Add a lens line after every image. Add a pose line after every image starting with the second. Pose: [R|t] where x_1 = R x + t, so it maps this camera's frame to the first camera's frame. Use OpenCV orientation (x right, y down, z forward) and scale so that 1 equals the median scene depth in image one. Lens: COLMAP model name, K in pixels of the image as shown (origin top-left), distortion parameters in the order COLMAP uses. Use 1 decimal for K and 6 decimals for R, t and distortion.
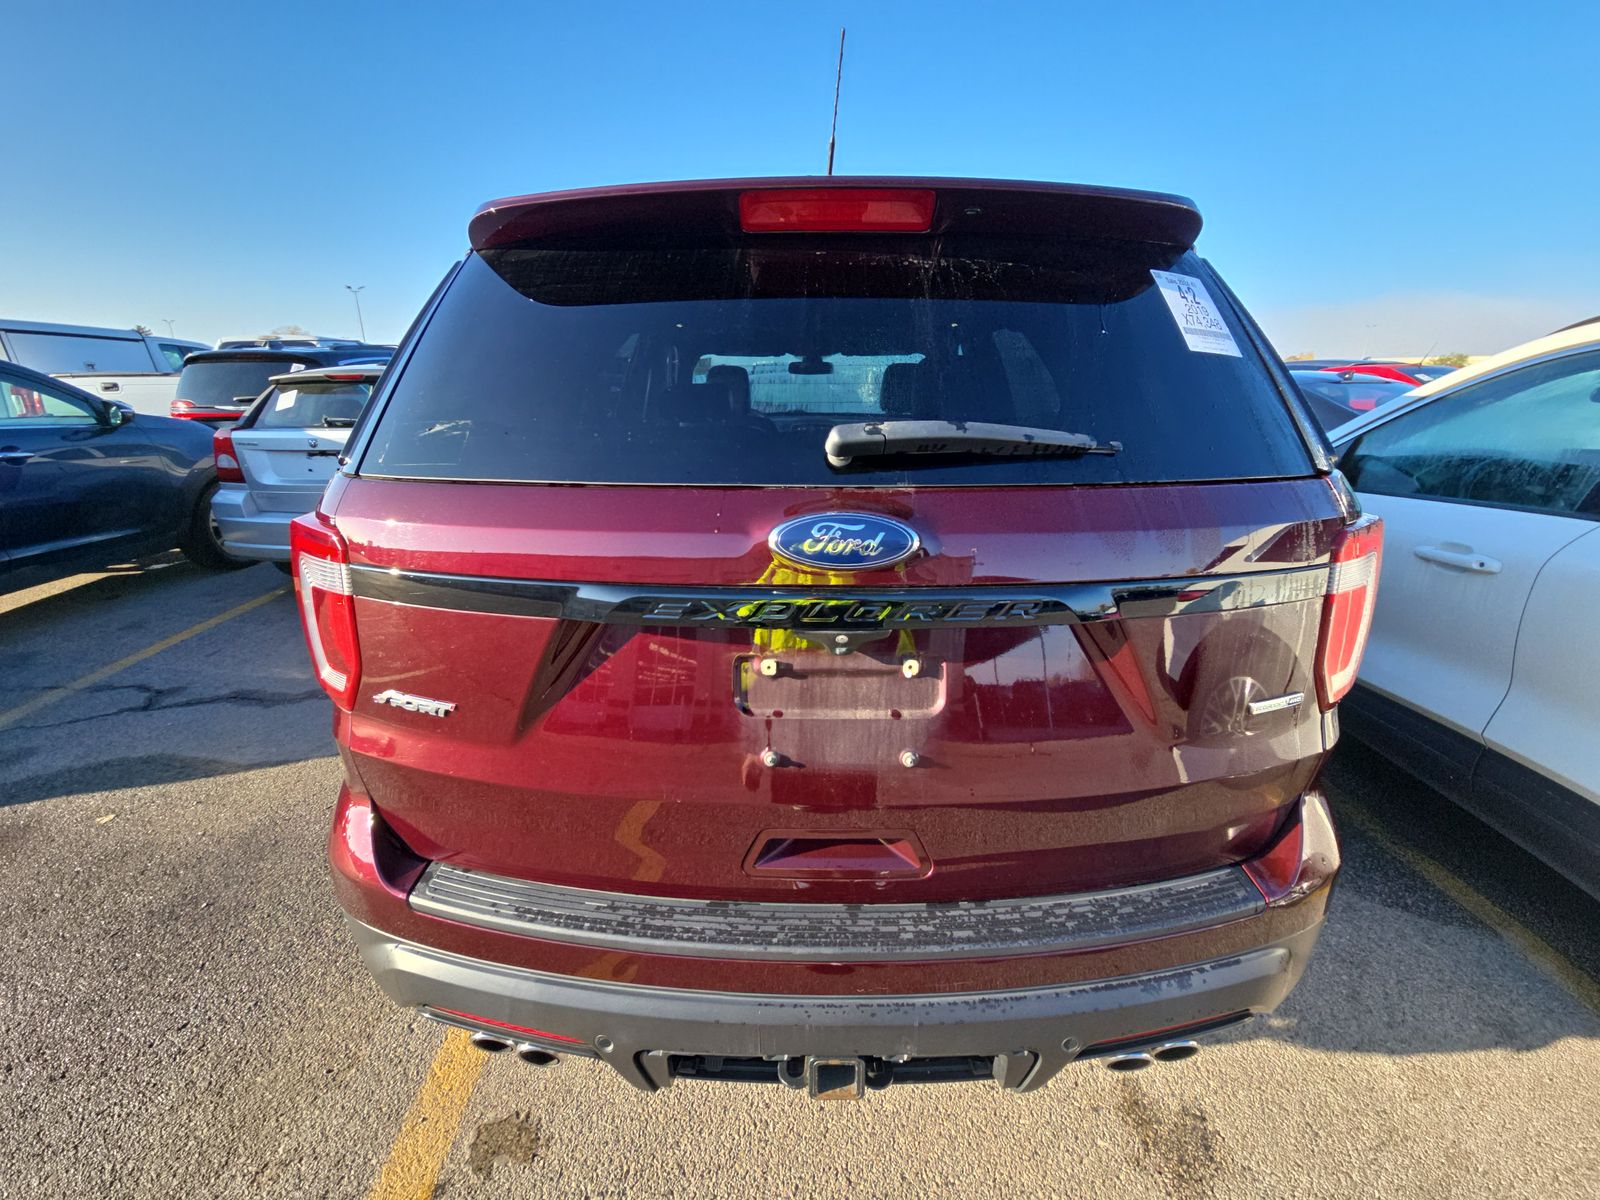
lens RADIAL K [[653.5, 0, 802.5], [0, 653.5, 598.8], [0, 0, 1]] dist [0.001646, -0.000768]
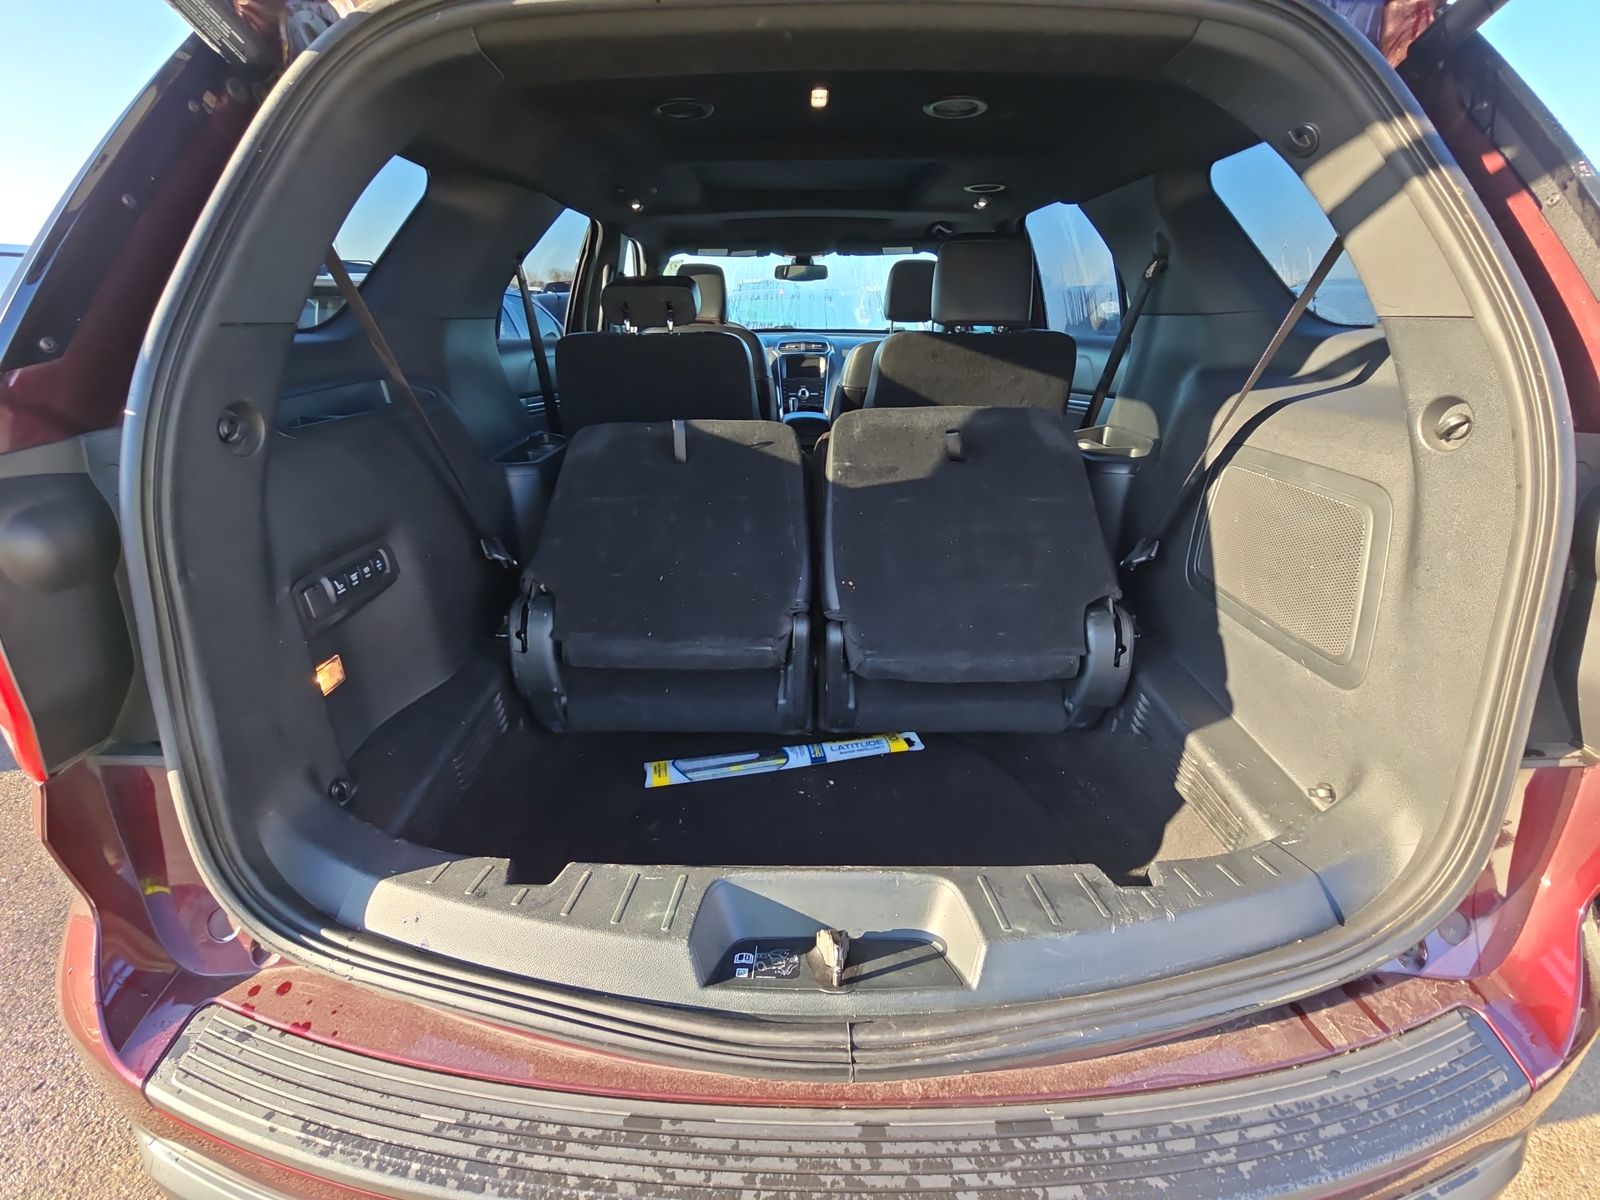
lens RADIAL K [[653.5, 0, 798.7], [0, 653.5, 624.6], [0, 0, 1]] dist [0.001646, -0.000768]
pose [[0.999956, -0.001949, 0.009203, 0.007011], [0.000738, 0.991538, 0.129815, -0.055703], [-0.009378, -0.129802, 0.991496, 0.478838]]
